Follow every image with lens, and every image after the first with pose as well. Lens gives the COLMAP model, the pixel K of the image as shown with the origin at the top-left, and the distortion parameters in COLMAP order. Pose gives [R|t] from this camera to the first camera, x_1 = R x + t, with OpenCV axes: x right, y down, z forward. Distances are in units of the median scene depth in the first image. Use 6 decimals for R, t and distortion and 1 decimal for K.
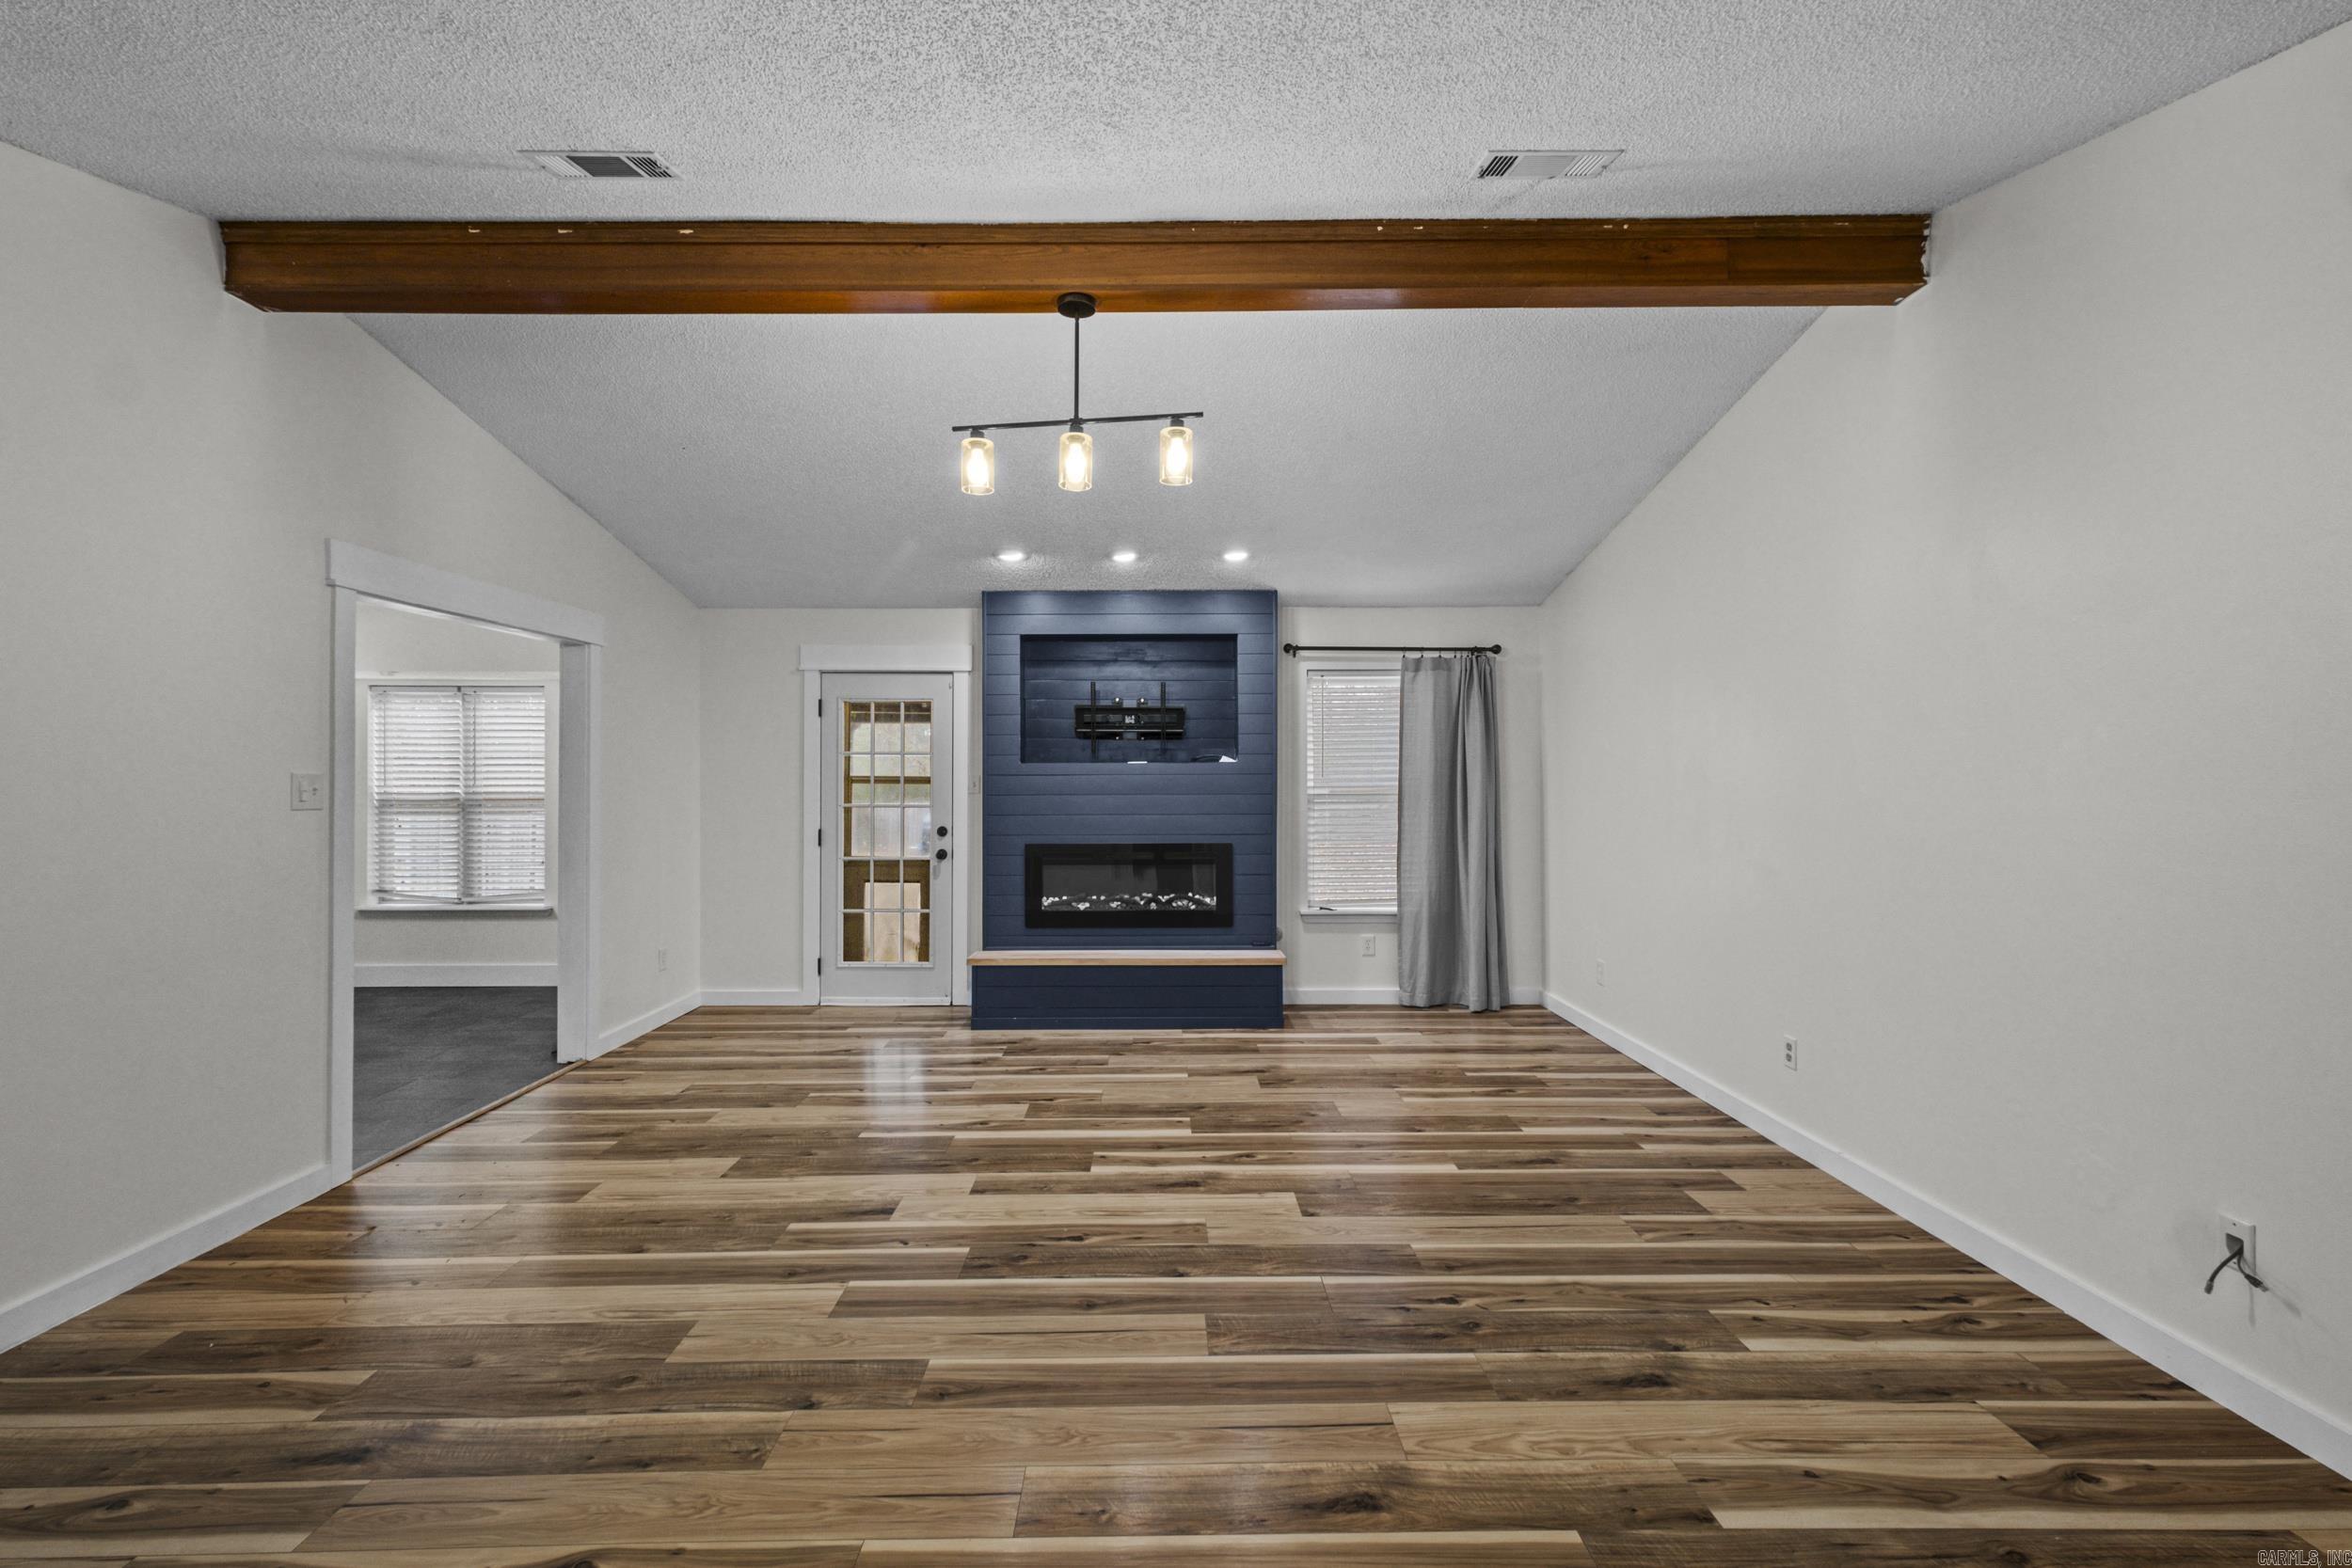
lens RADIAL K [[1028.5, 0, 1160.2], [0, 1028.5, 776.4], [0, 0, 1]] dist [0.007427, 0.000208]
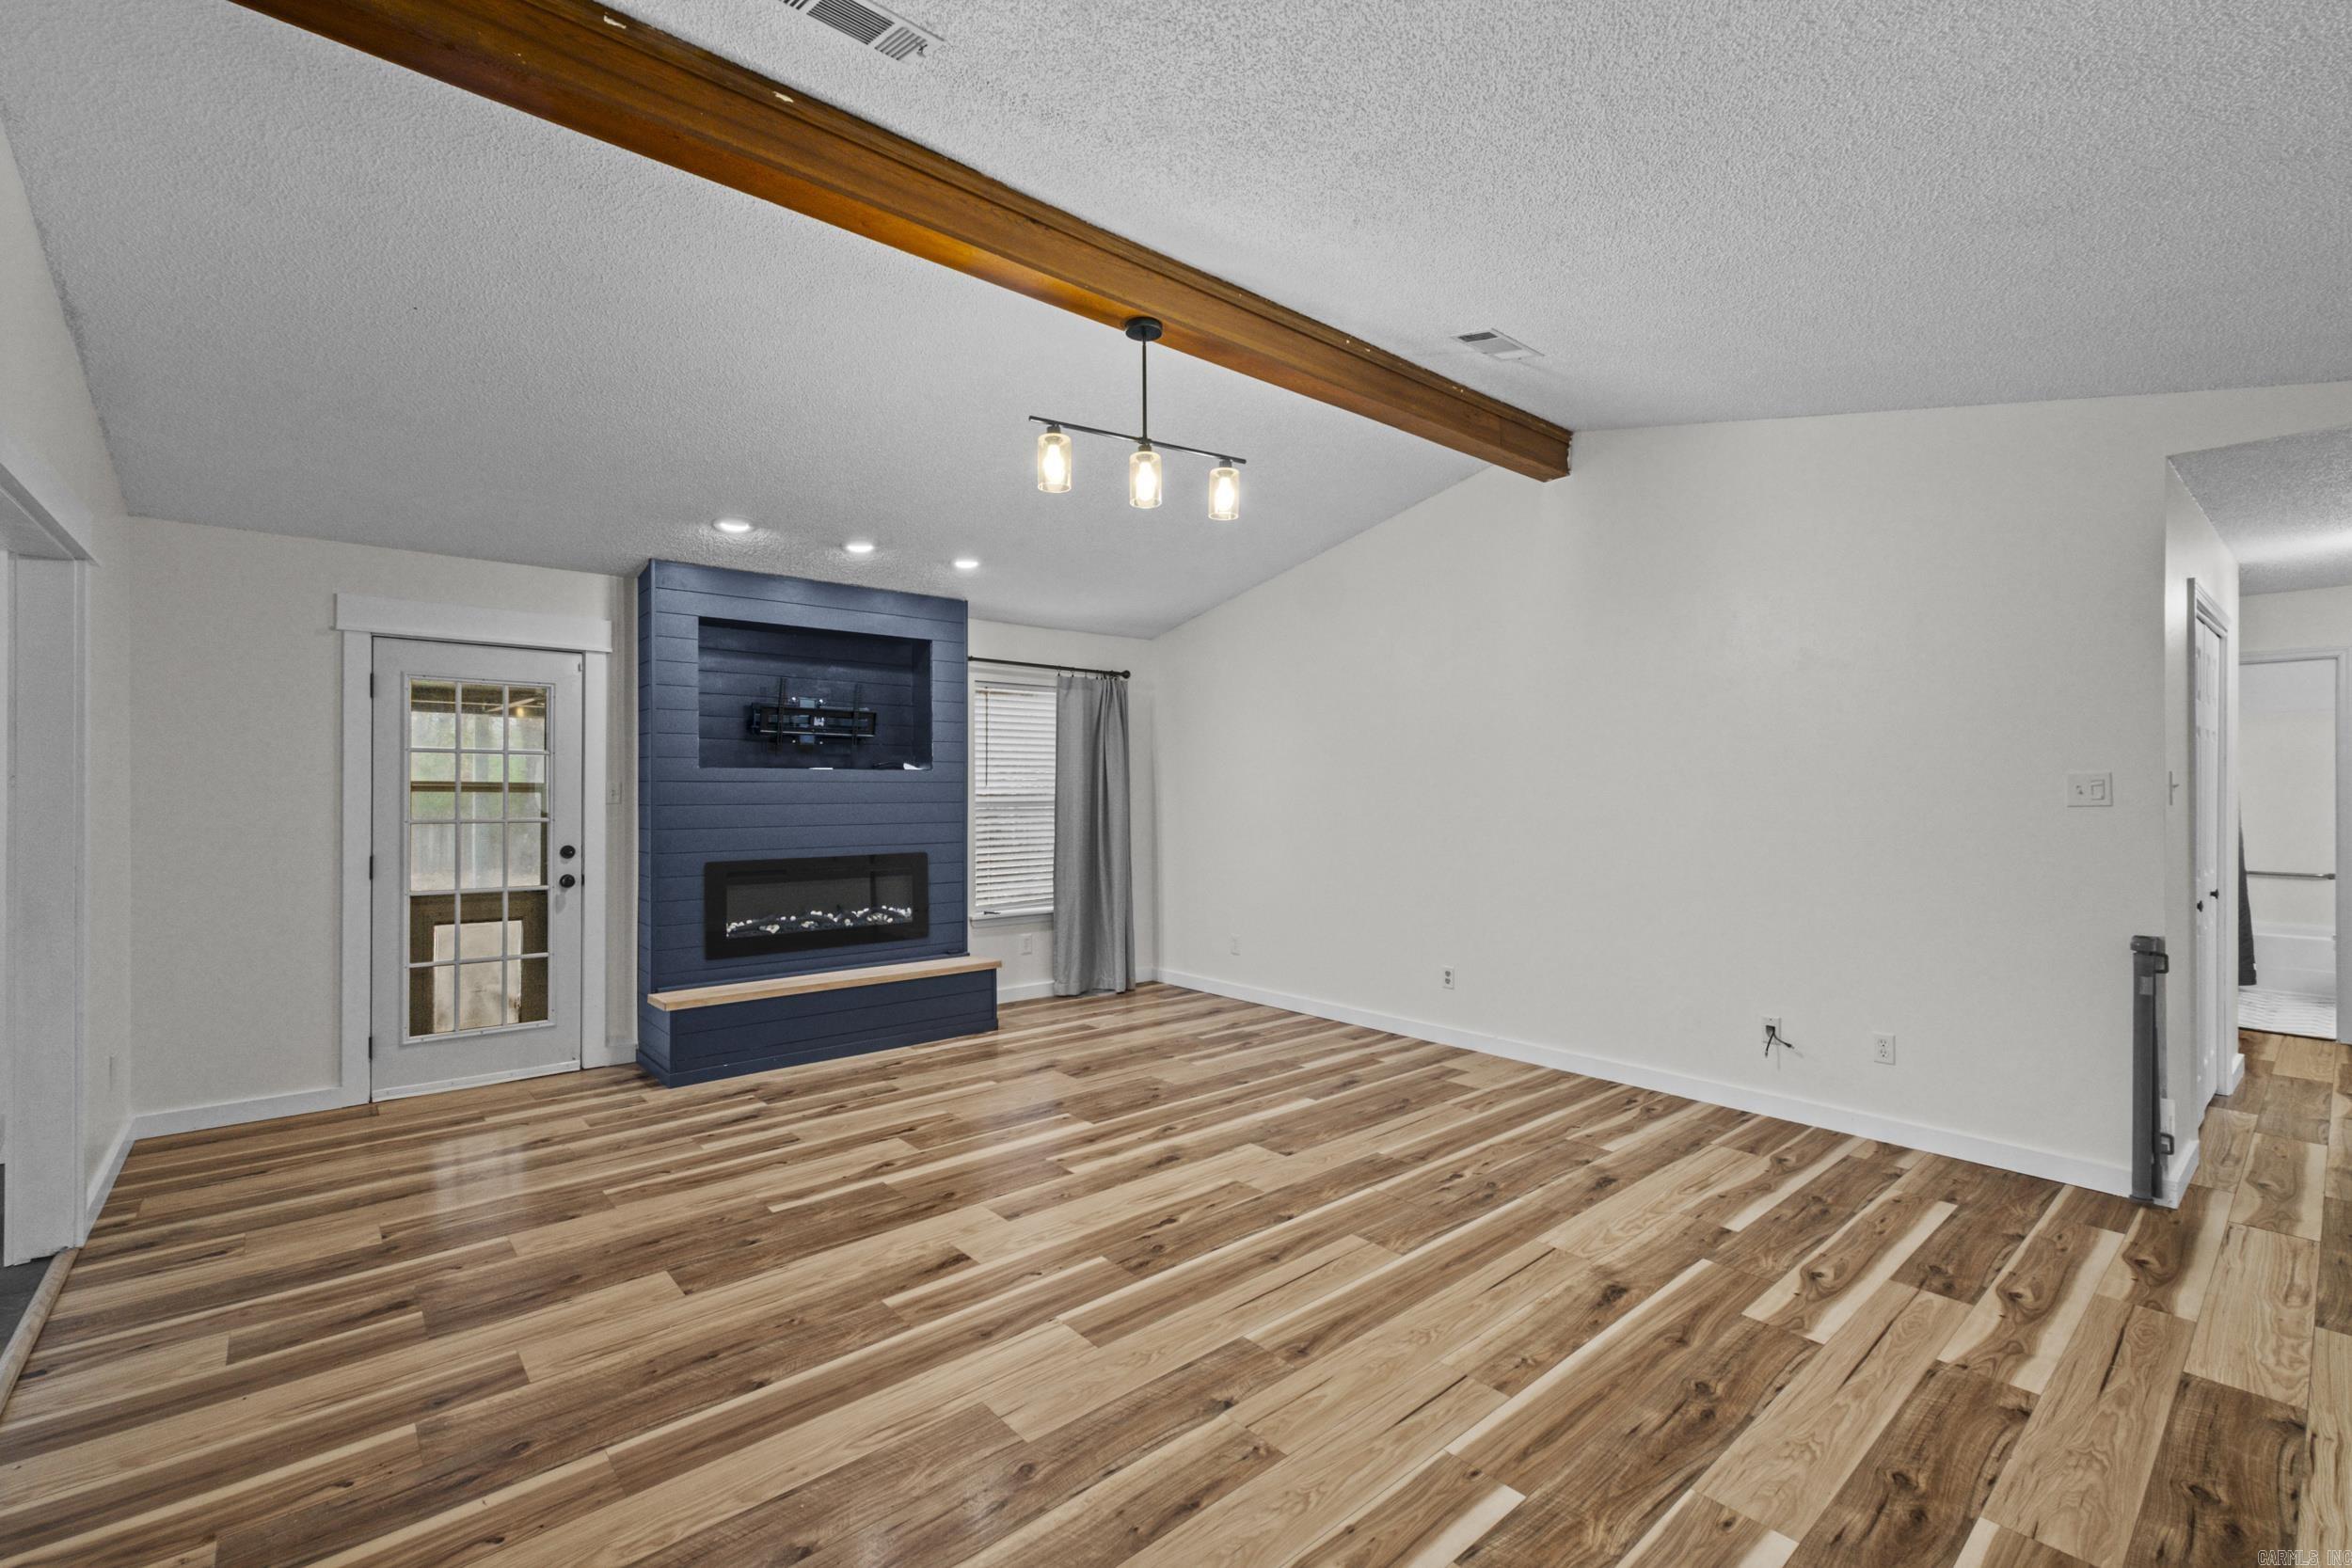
lens RADIAL K [[1028.5, 0, 1168.7], [0, 1028.5, 783.5], [0, 0, 1]] dist [0.007427, 0.000208]
pose [[0.760026, 0.005898, 0.649866, -0.664121], [-0.002964, 0.999980, -0.005608, 0.007287], [-0.649886, 0.002336, 0.760028, 0.174512]]
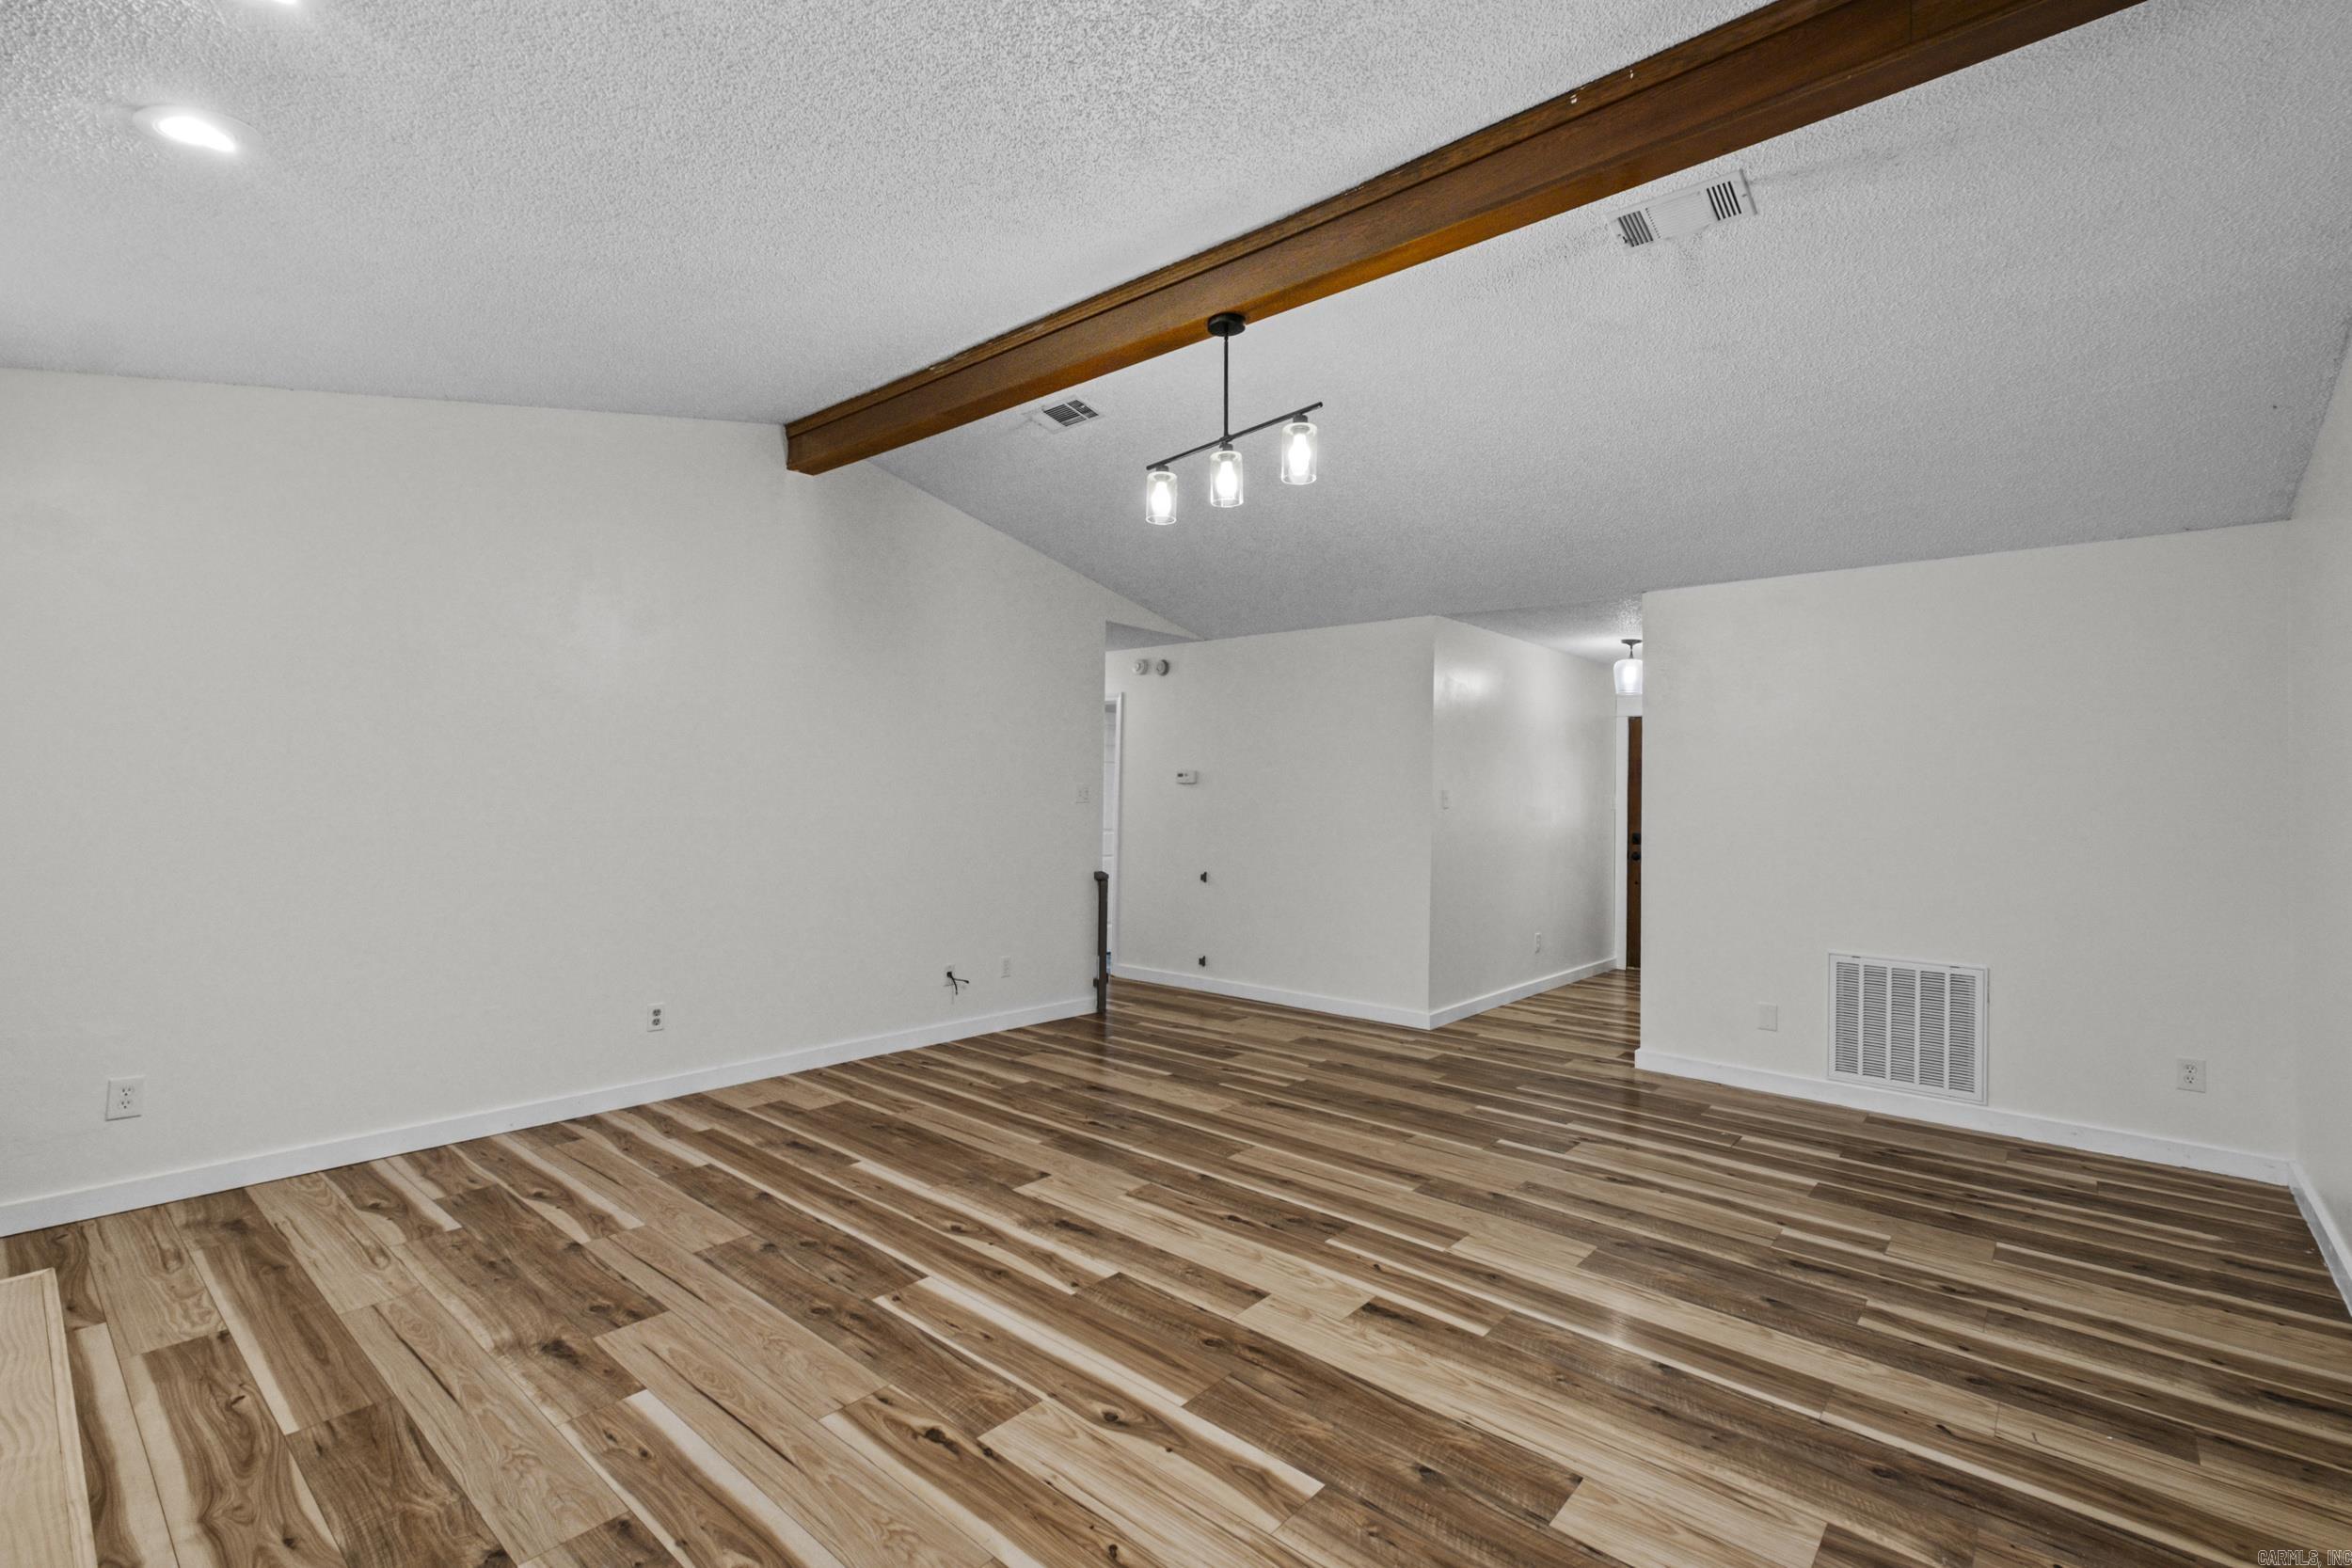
lens RADIAL K [[1028.5, 0, 1167.8], [0, 1028.5, 797.2], [0, 0, 1]] dist [0.007427, 0.000208]
pose [[-0.752394, -0.011016, 0.658621, -0.635913], [-0.018147, 0.999827, -0.004008, 0.011977], [-0.658463, -0.014968, -0.752464, 1.612539]]
